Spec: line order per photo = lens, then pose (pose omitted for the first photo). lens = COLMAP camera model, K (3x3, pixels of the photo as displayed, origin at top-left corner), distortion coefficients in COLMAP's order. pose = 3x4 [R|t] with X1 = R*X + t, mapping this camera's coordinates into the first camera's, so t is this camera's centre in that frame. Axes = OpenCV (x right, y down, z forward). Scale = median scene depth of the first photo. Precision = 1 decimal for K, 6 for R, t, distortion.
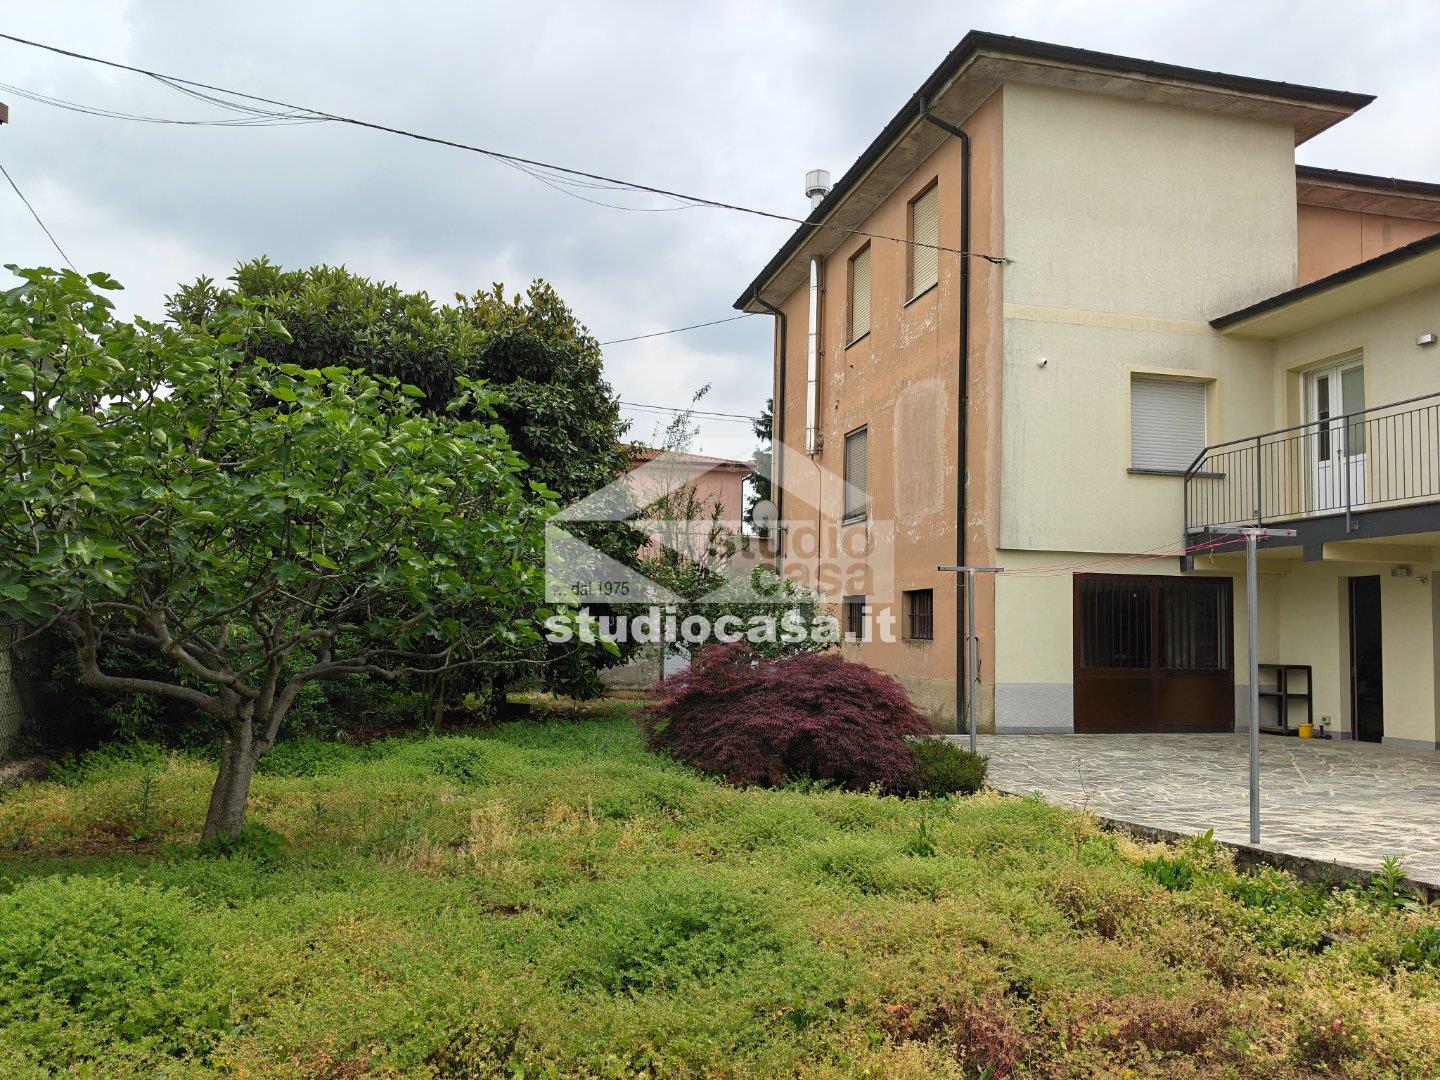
lens RADIAL K [[1117.9, 0, 711.4], [0, 1117.9, 554.1], [0, 0, 1]] dist [0.043102, -0.099942]
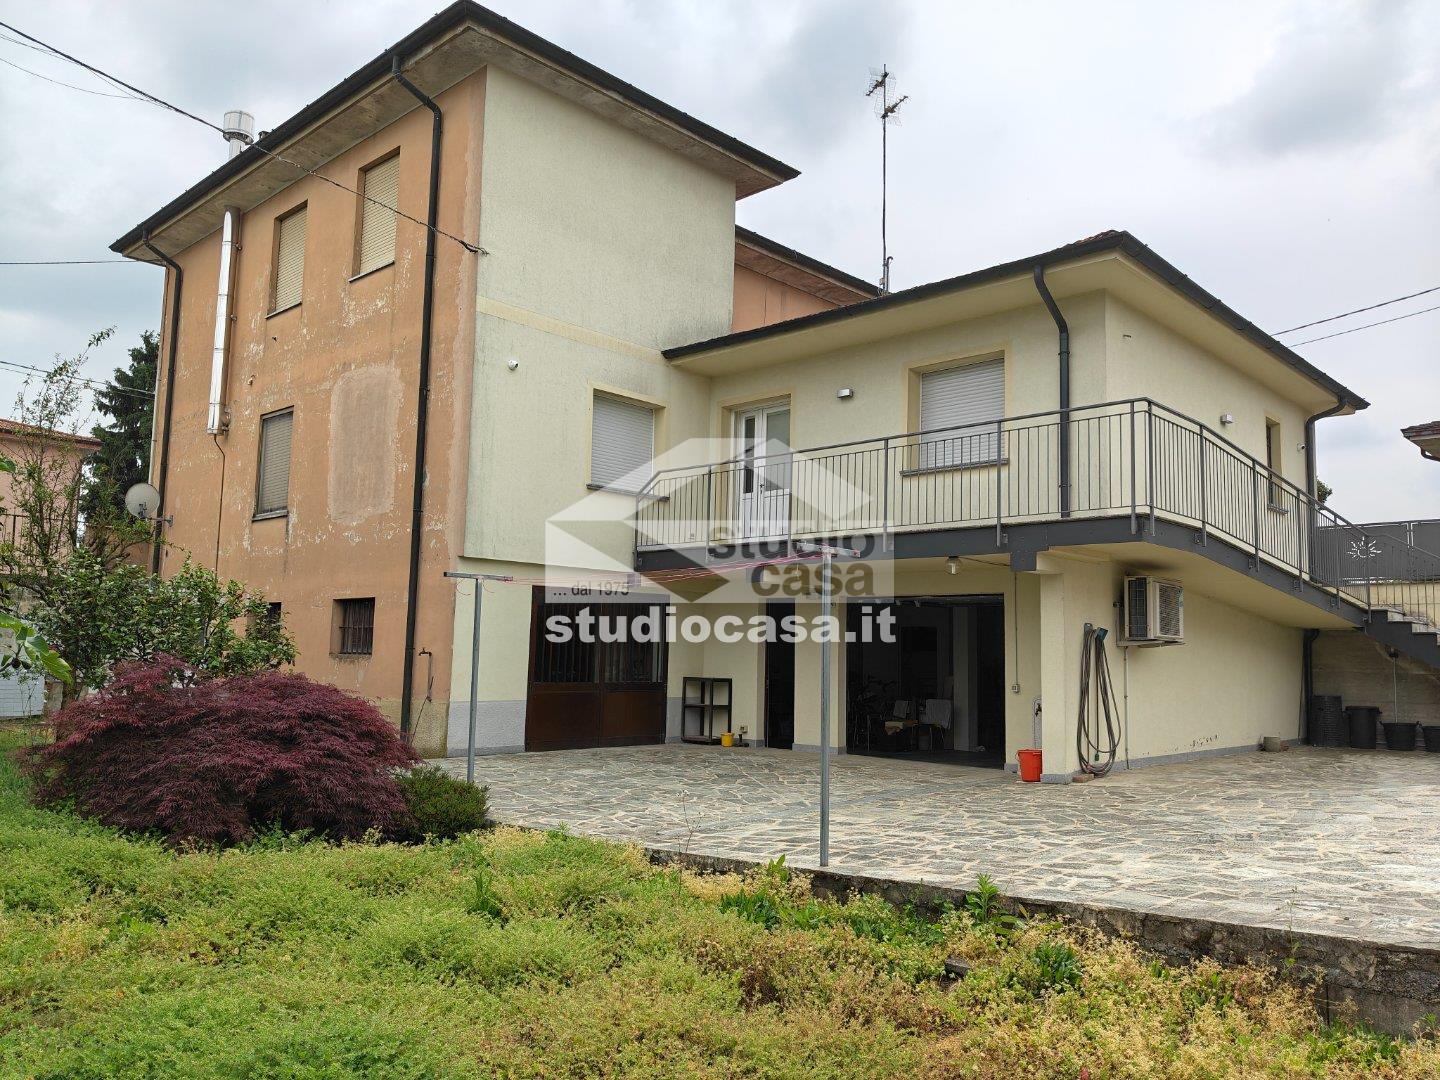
lens RADIAL K [[1117.9, 0, 729.8], [0, 1117.9, 545.7], [0, 0, 1]] dist [0.043102, -0.099942]
pose [[0.835352, 0.056192, 0.546836, -0.063483], [-0.046903, 0.998420, -0.030947, 0.004263], [-0.547710, 0.000204, 0.836668, 0.097280]]
